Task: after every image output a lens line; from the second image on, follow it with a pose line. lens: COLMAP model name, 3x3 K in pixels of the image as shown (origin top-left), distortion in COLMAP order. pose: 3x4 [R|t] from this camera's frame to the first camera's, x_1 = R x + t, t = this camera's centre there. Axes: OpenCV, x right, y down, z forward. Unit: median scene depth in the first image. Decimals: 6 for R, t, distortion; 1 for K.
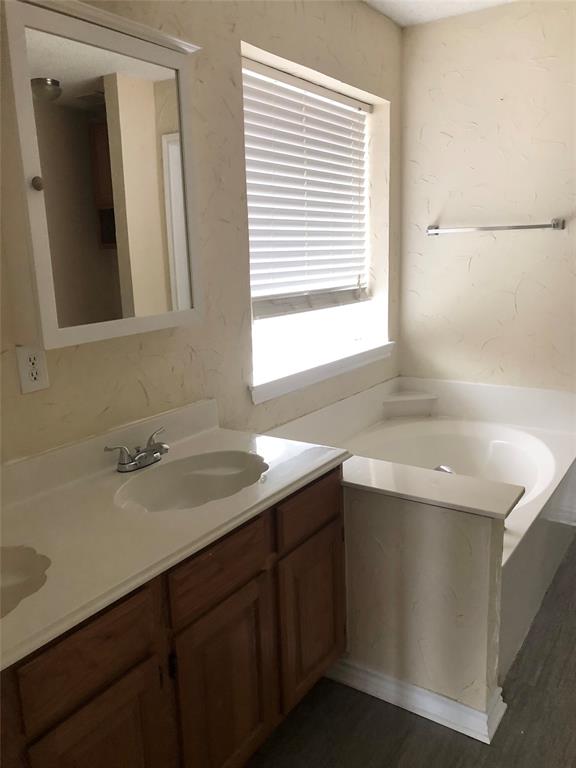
lens RADIAL K [[649.9, 0, 287.0], [0, 649.9, 367.4], [0, 0, 1]] dist [0.088339, -0.051238]
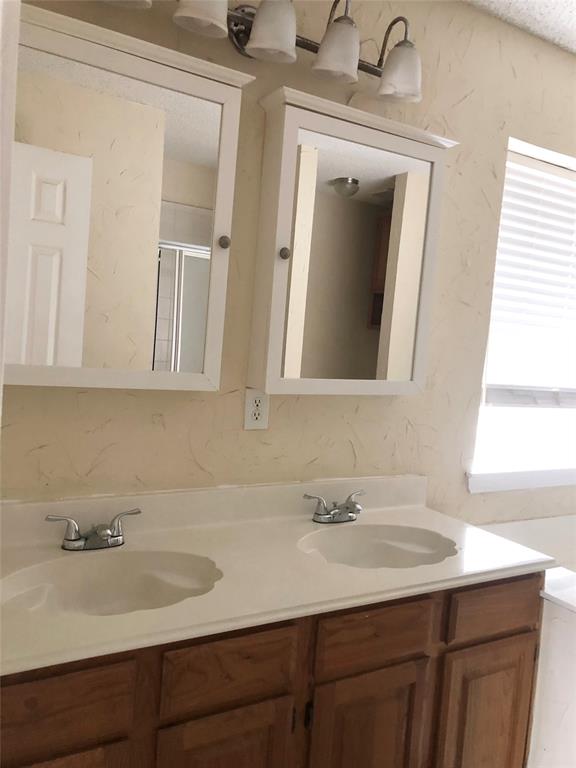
lens RADIAL K [[649.9, 0, 287.0], [0, 649.9, 367.4], [0, 0, 1]] dist [0.088339, -0.051238]
pose [[0.900268, 0.129012, -0.415781, 0.108867], [-0.185375, 0.977770, -0.097992, 0.027570], [0.393896, 0.165295, 0.904170, -0.011510]]
